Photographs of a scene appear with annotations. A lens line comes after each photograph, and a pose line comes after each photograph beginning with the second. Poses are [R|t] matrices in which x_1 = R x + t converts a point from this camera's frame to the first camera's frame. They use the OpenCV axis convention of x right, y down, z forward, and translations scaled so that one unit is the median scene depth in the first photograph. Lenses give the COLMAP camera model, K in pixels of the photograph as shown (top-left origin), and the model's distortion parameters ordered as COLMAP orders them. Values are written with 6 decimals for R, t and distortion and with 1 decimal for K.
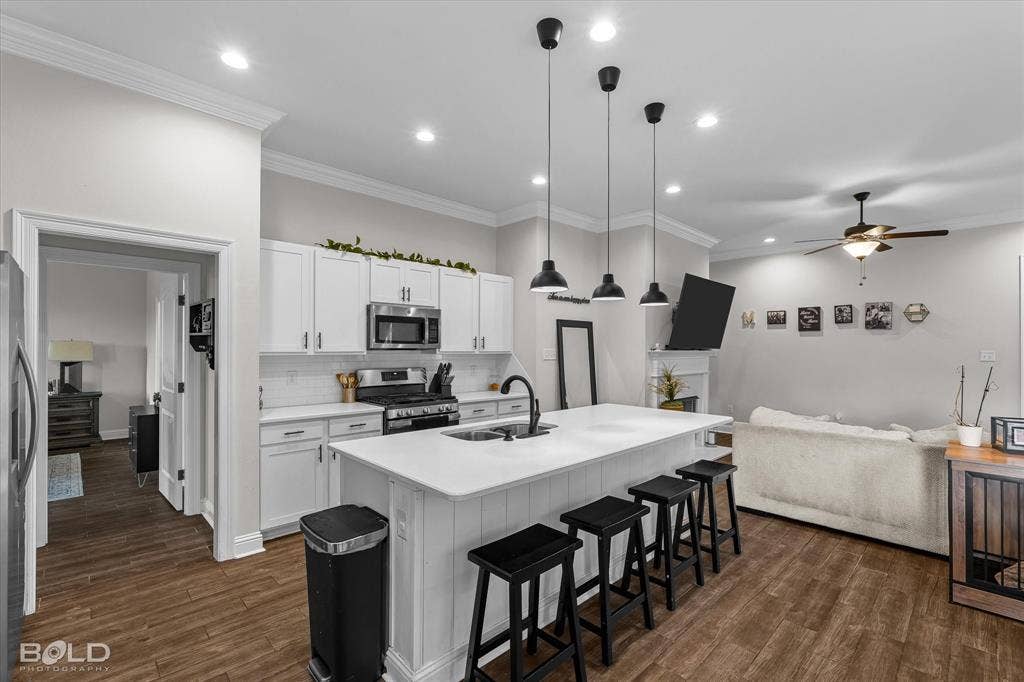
lens RADIAL K [[451.4, 0, 513.2], [0, 451.4, 344.3], [0, 0, 1]] dist [-0.008362, 0.005256]
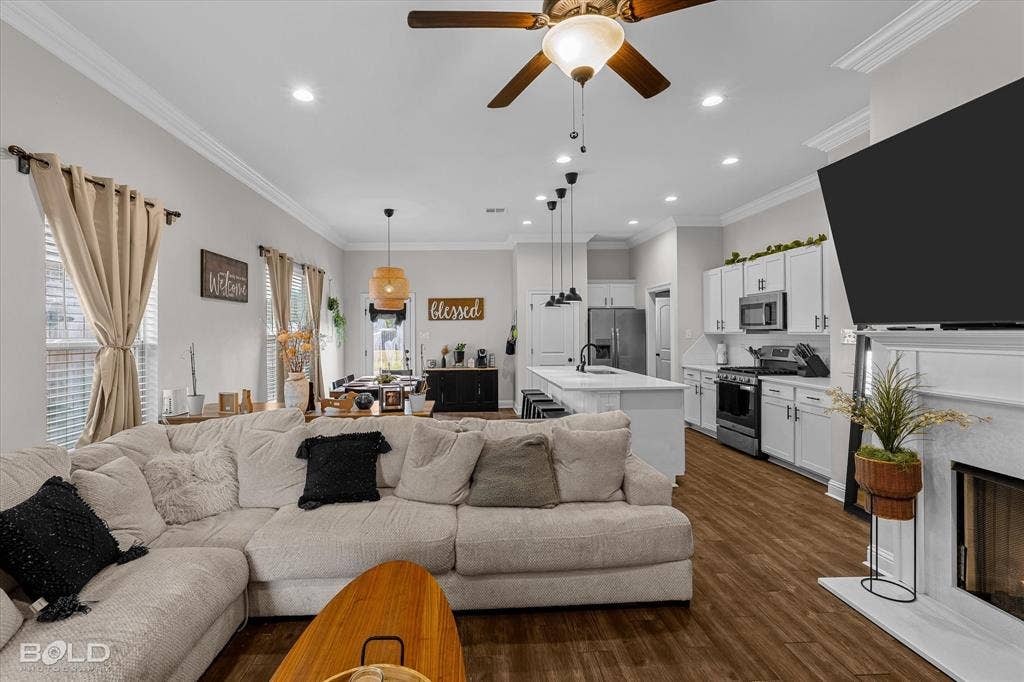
lens RADIAL K [[466.0, 0, 482.8], [0, 466.0, 331.0], [0, 0, 1]] dist [-0.009593, 0.005885]
pose [[-0.667401, -0.000766, -0.744698, 1.186431], [0.010859, 0.999883, -0.010760, 0.019282], [0.744619, -0.015268, -0.667315, 1.273121]]
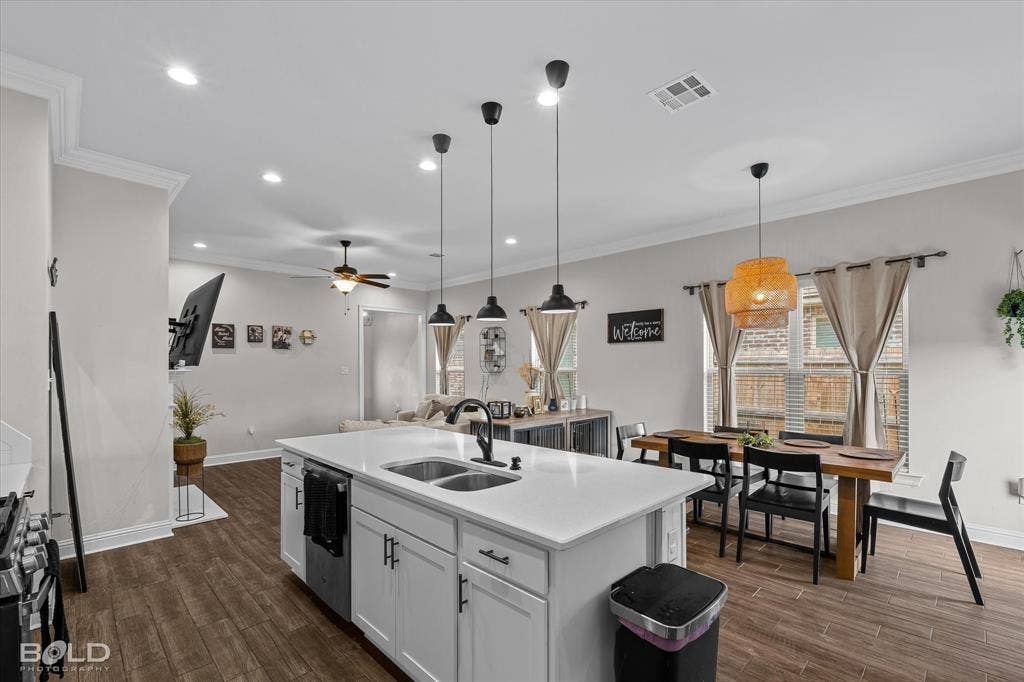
lens RADIAL K [[451.4, 0, 517.8], [0, 451.4, 365.2], [0, 0, 1]] dist [-0.008362, 0.005256]
pose [[-0.016399, -0.005158, 0.999852, -0.520333], [-0.003997, 0.999979, 0.005093, -0.000259], [-0.999858, -0.003913, -0.016420, 0.580070]]
